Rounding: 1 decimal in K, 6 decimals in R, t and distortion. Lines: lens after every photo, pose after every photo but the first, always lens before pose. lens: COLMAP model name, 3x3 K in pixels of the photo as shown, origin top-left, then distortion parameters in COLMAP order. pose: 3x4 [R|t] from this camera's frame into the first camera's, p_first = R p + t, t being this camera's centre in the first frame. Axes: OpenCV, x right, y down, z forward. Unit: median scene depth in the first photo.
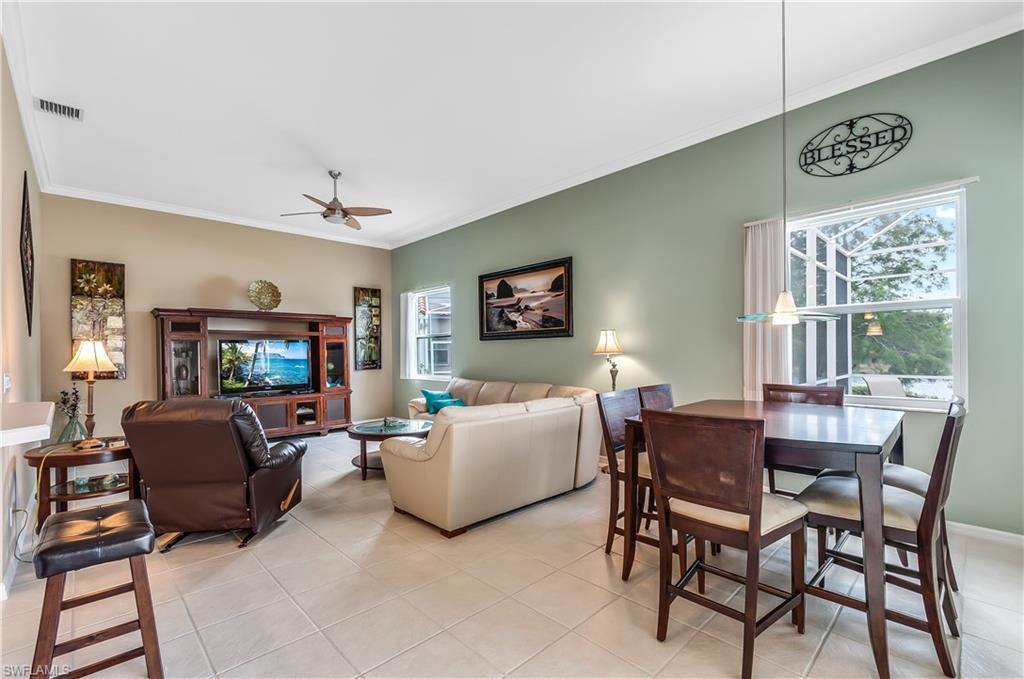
lens RADIAL K [[446.7, 0, 504.1], [0, 446.7, 357.3], [0, 0, 1]] dist [-0.001324, -0.000015]
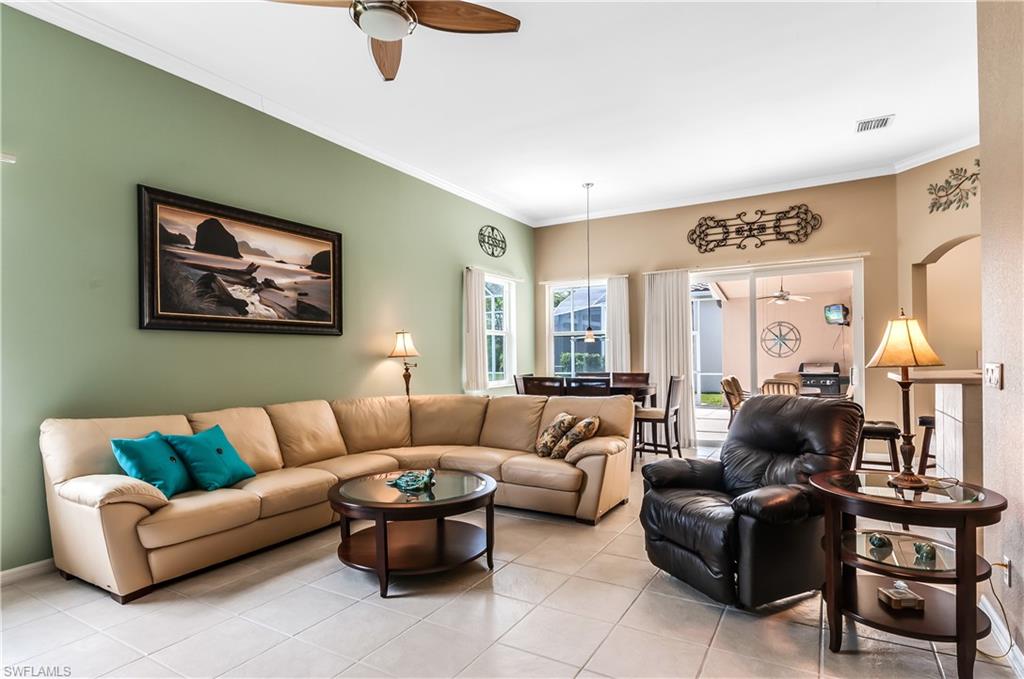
lens RADIAL K [[541.2, 0, 517.8], [0, 541.2, 355.2], [0, 0, 1]] dist [0.005468, 0.000509]
pose [[-0.287566, 0.015721, 0.957632, -0.785756], [0.023511, 0.999680, -0.009352, 0.003635], [-0.957472, 0.019825, -0.287844, 0.911043]]
